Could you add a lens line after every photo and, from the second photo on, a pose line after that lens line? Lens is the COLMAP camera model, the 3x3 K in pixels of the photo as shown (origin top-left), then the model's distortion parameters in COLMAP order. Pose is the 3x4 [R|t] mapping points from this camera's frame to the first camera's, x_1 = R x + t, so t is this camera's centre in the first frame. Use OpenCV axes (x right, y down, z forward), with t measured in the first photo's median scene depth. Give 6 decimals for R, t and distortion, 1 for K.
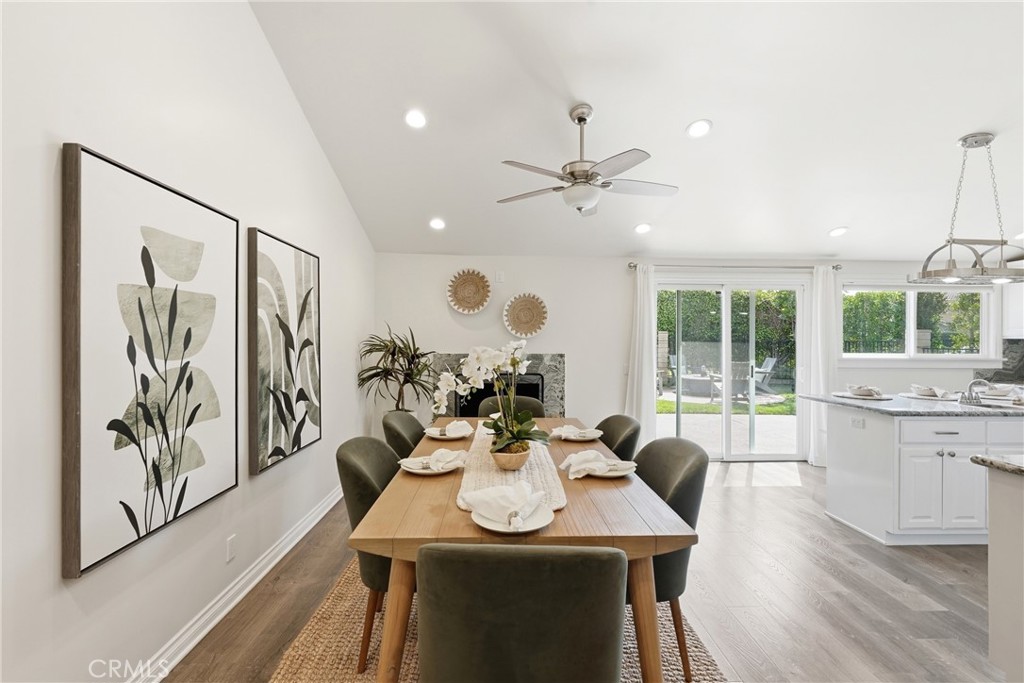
lens RADIAL K [[459.3, 0, 512.7], [0, 459.3, 341.3], [0, 0, 1]] dist [-0.012017, 0.006689]
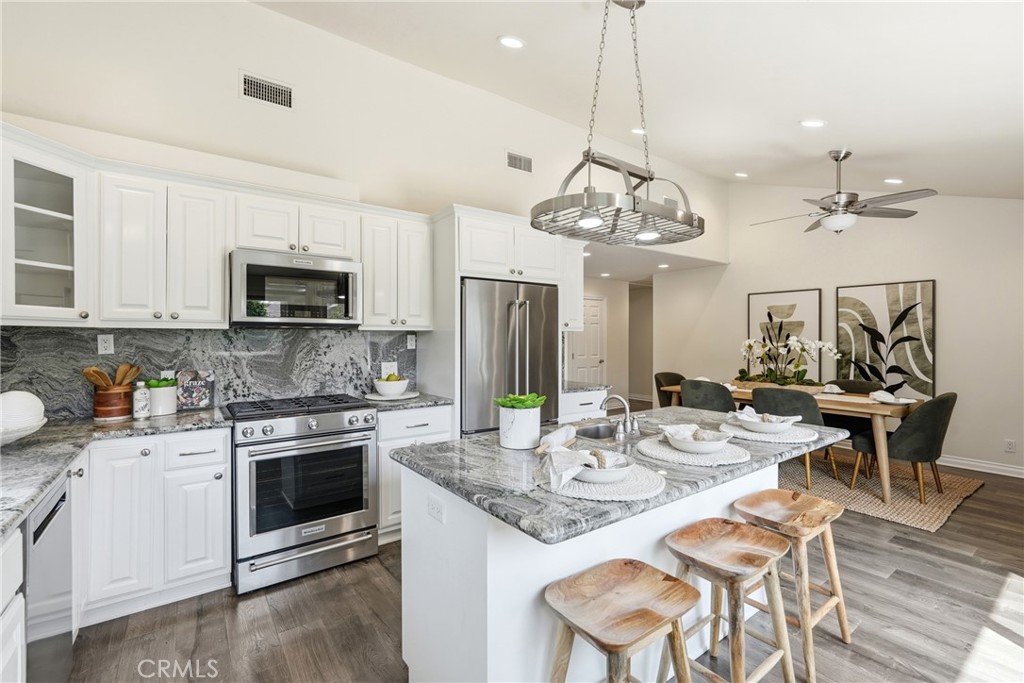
lens RADIAL K [[459.3, 0, 515.2], [0, 459.3, 338.5], [0, 0, 1]] dist [-0.012017, 0.006689]
pose [[-0.821061, -0.004547, -0.570823, 1.460806], [-0.008843, 0.999950, 0.004754, 0.005427], [0.570772, 0.008951, -0.821060, 1.412325]]
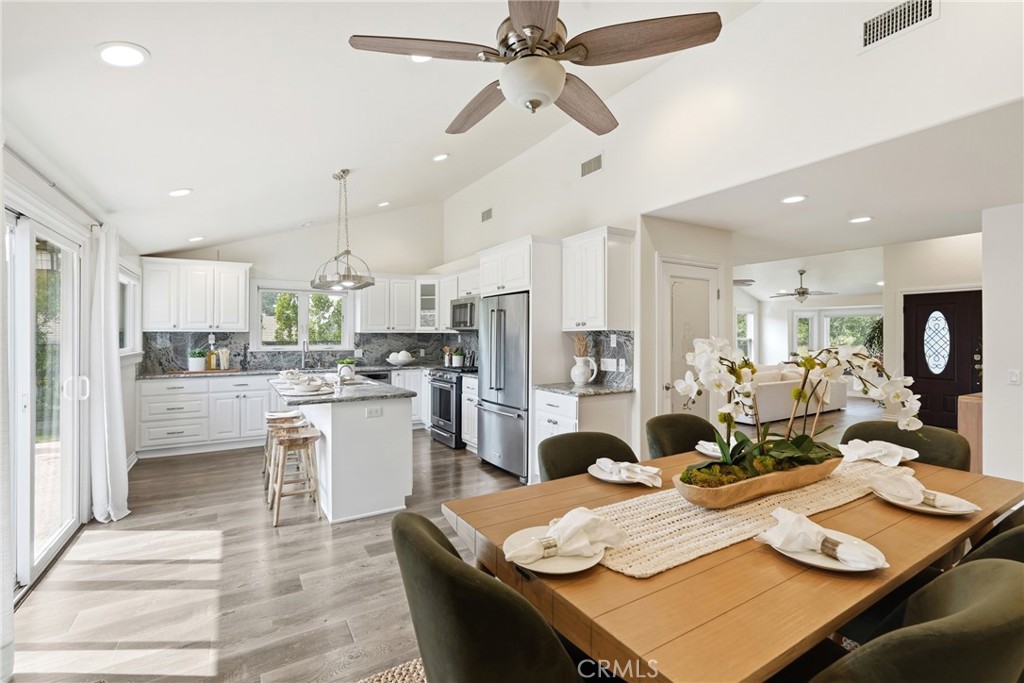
lens RADIAL K [[459.3, 0, 505.4], [0, 459.3, 333.5], [0, 0, 1]] dist [-0.012017, 0.006689]
pose [[-0.487094, -0.003503, 0.873343, -0.304678], [0.001444, 0.999987, 0.004817, -0.008396], [-0.873348, 0.003607, -0.487083, 1.220834]]
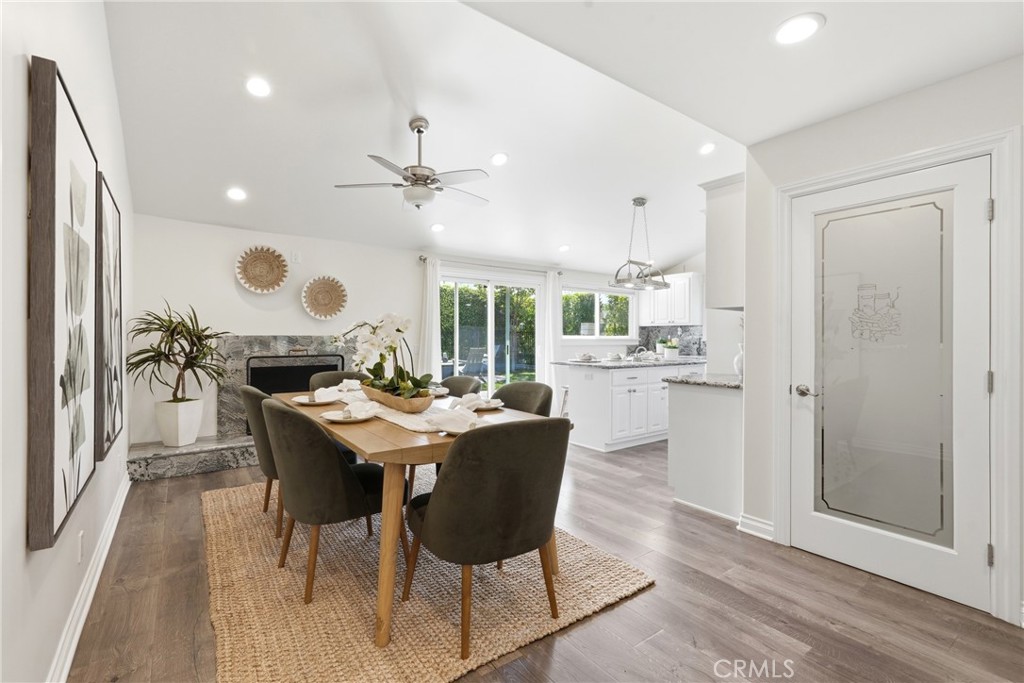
lens RADIAL K [[459.3, 0, 512.9], [0, 459.3, 335.4], [0, 0, 1]] dist [-0.012017, 0.006689]
pose [[0.823507, -0.000434, 0.567306, -0.303031], [0.002604, 0.999992, -0.003015, 0.045972], [-0.567300, 0.003960, 0.823502, -0.104692]]
